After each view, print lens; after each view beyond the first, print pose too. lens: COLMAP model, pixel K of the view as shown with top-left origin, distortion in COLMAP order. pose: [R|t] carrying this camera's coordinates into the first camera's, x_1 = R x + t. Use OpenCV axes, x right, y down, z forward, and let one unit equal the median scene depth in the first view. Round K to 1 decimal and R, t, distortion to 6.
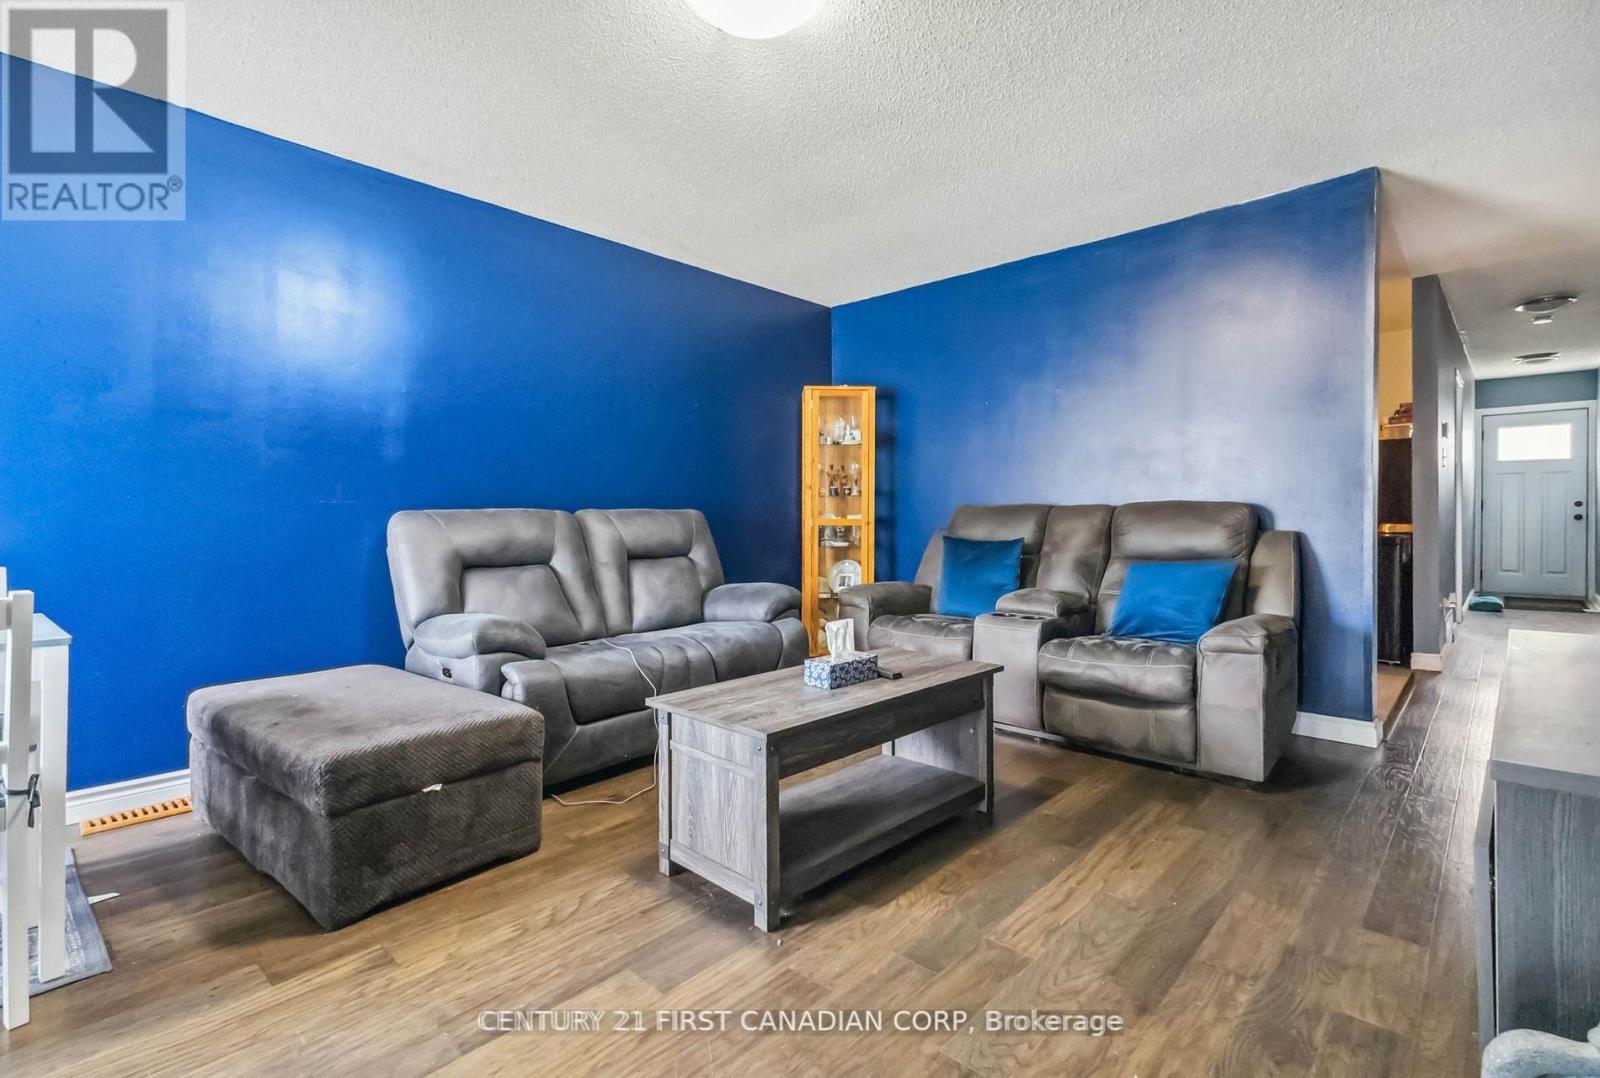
lens RADIAL K [[742.5, 0, 792.2], [0, 742.5, 523.8], [0, 0, 1]] dist [0.000972, 0.000056]
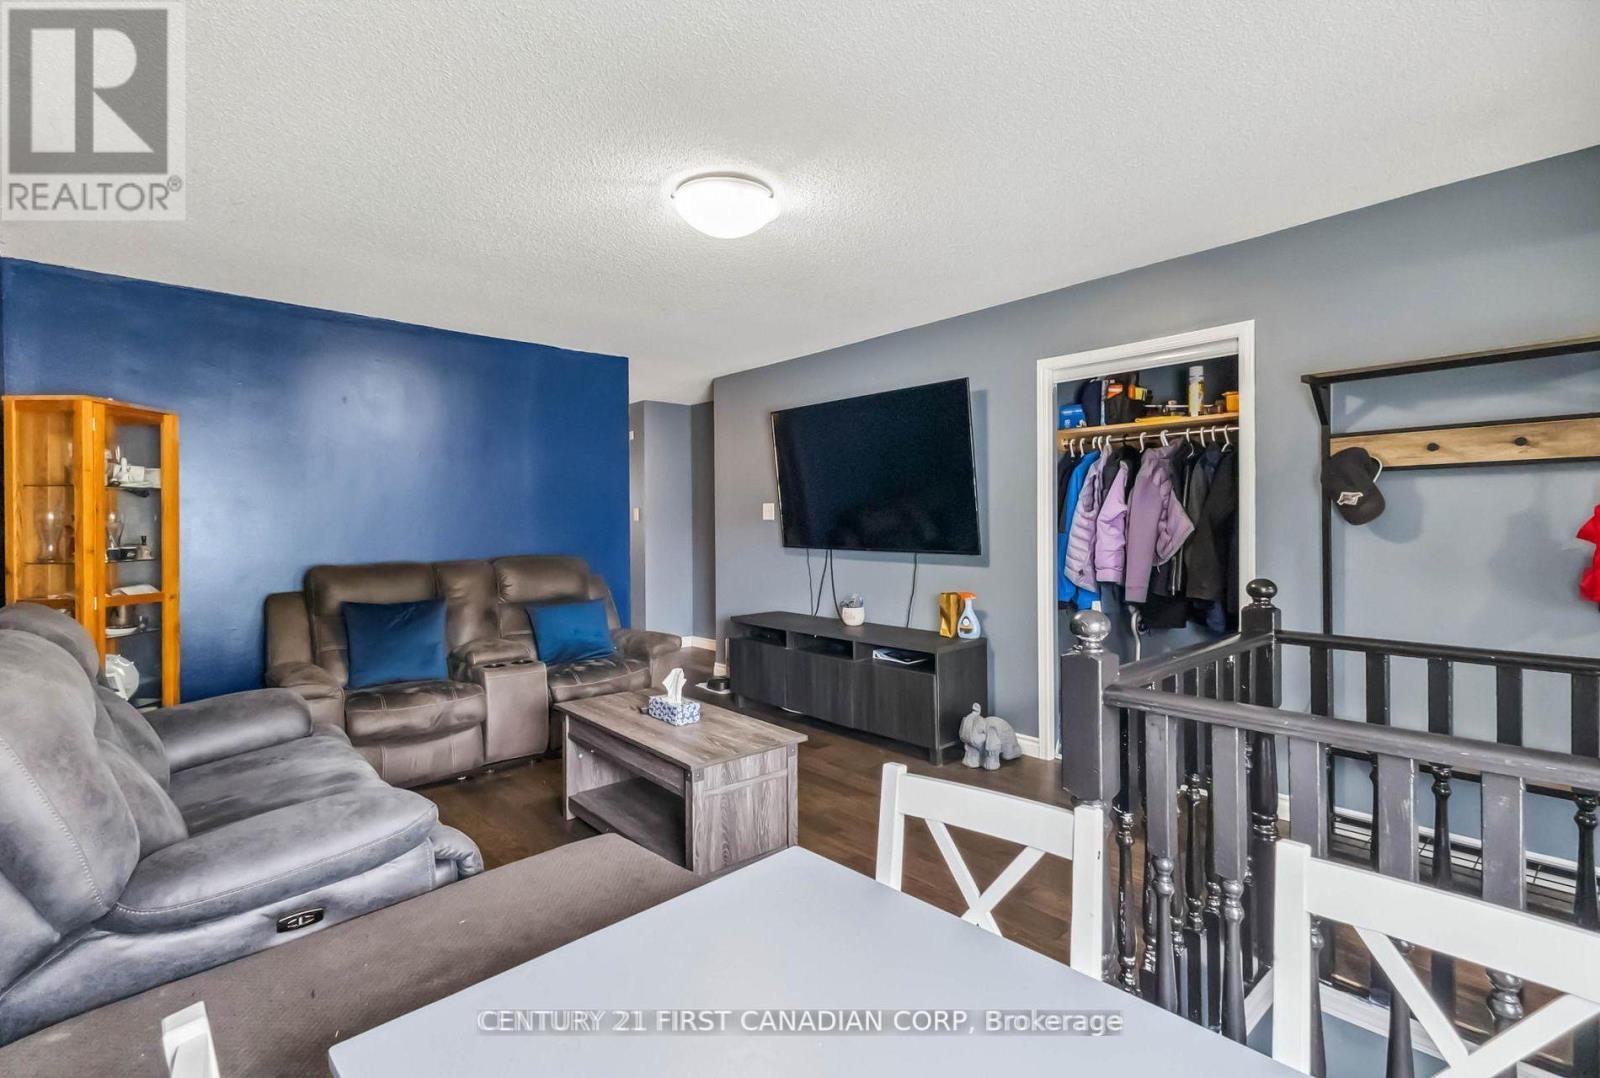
lens RADIAL K [[742.5, 0, 792.2], [0, 742.5, 523.8], [0, 0, 1]] dist [0.000972, 0.000056]
pose [[0.089330, 0.000524, 0.996002, -1.222462], [0.021033, 0.999776, -0.002412, -0.122513], [-0.995780, 0.021165, 0.089299, 0.675445]]
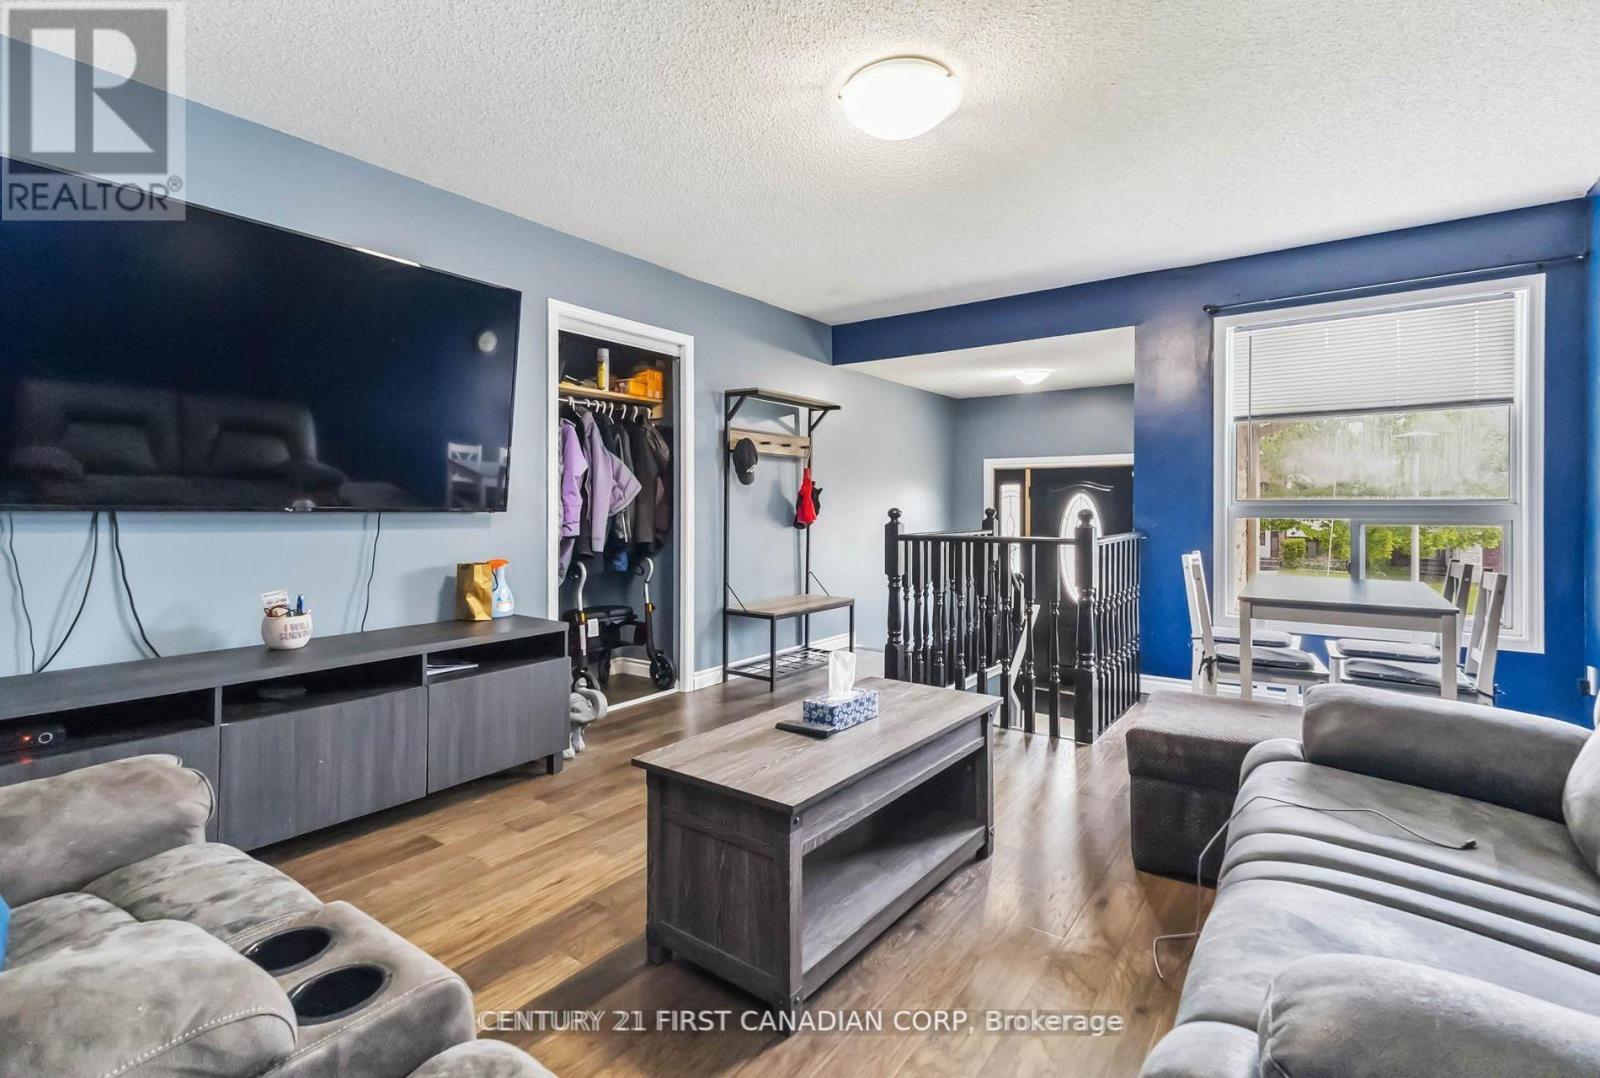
lens RADIAL K [[764.5, 0, 799.8], [0, 764.5, 501.6], [0, 0, 1]] dist [0.014539, -0.000370]
pose [[-0.989575, 0.001113, -0.144016, 0.259067], [0.000336, 0.999985, 0.005422, -0.068506], [0.144020, 0.005317, -0.989561, 1.955434]]
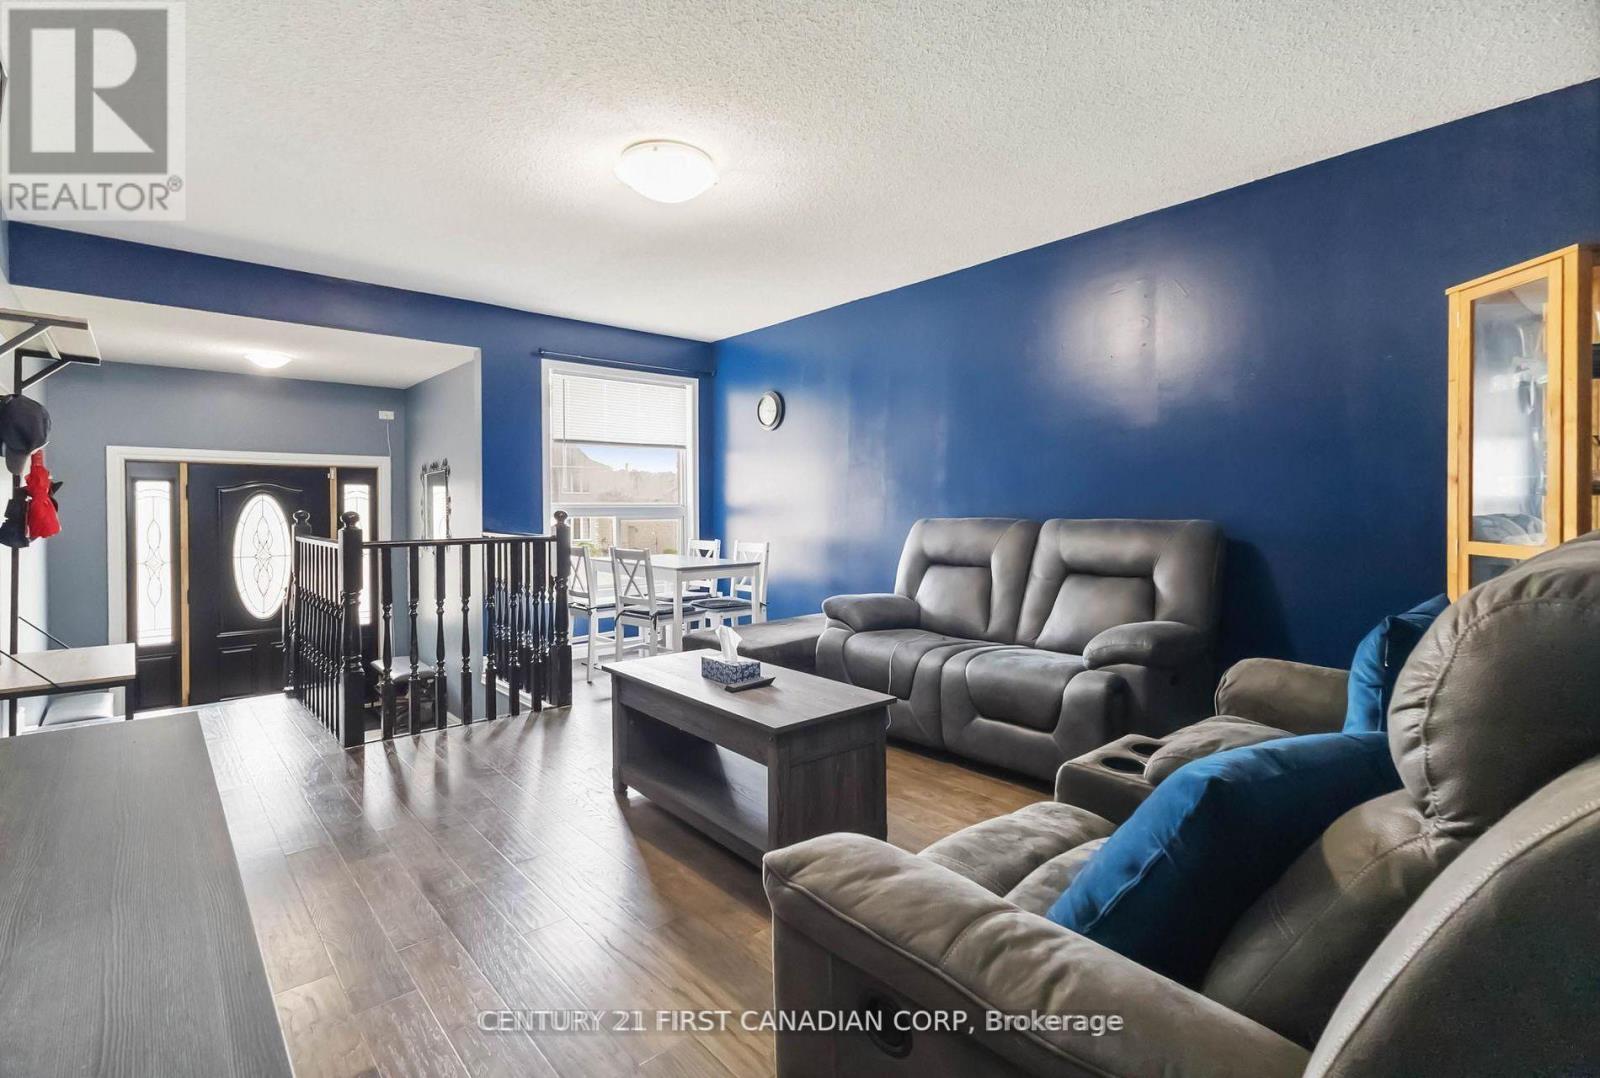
lens RADIAL K [[741.6, 0, 833.8], [0, 741.6, 512.4], [0, 0, 1]] dist [0.000312, -0.000007]
pose [[-0.046928, 0.006285, -0.998879, 1.226131], [-0.009171, 0.999935, 0.006723, -0.058726], [0.998856, 0.009476, -0.046867, 1.224361]]
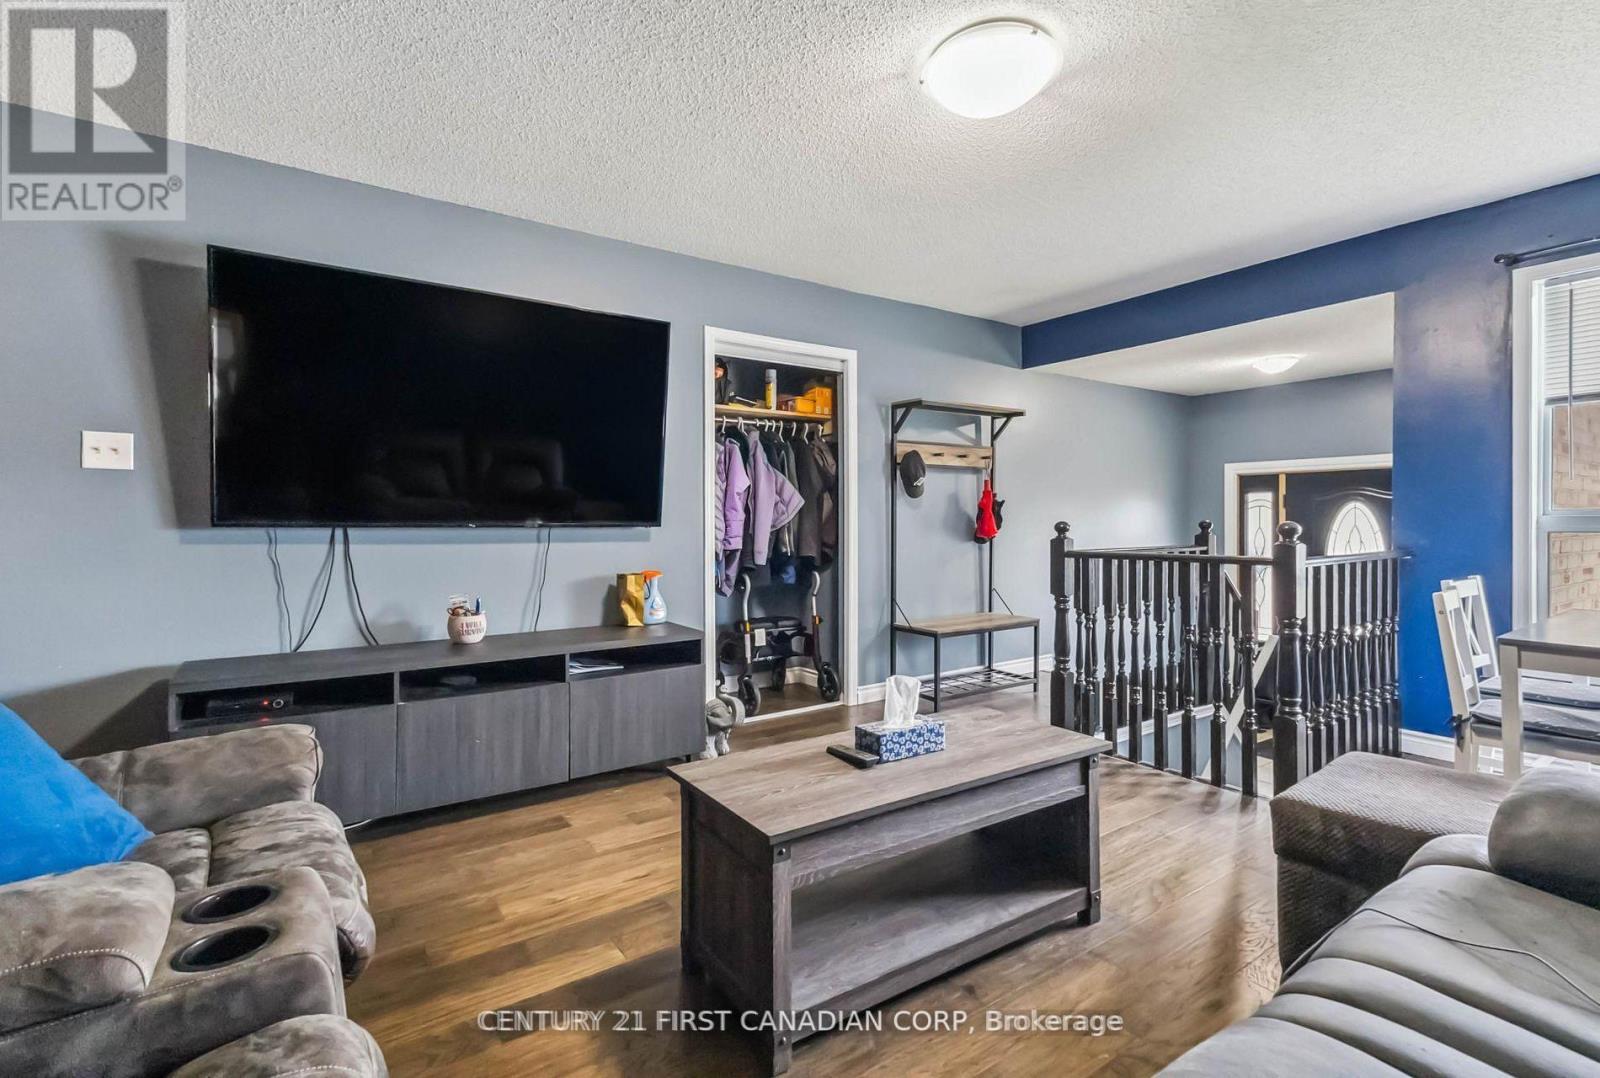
lens RADIAL K [[755.5, 0, 798.7], [0, 755.5, 517.8], [0, 0, 1]] dist [0.014504, -0.000355]
pose [[-0.980556, 0.007705, 0.196089, 0.009131], [0.009353, 0.999928, 0.007479, -0.068954], [-0.196018, 0.009168, -0.980558, 1.903975]]
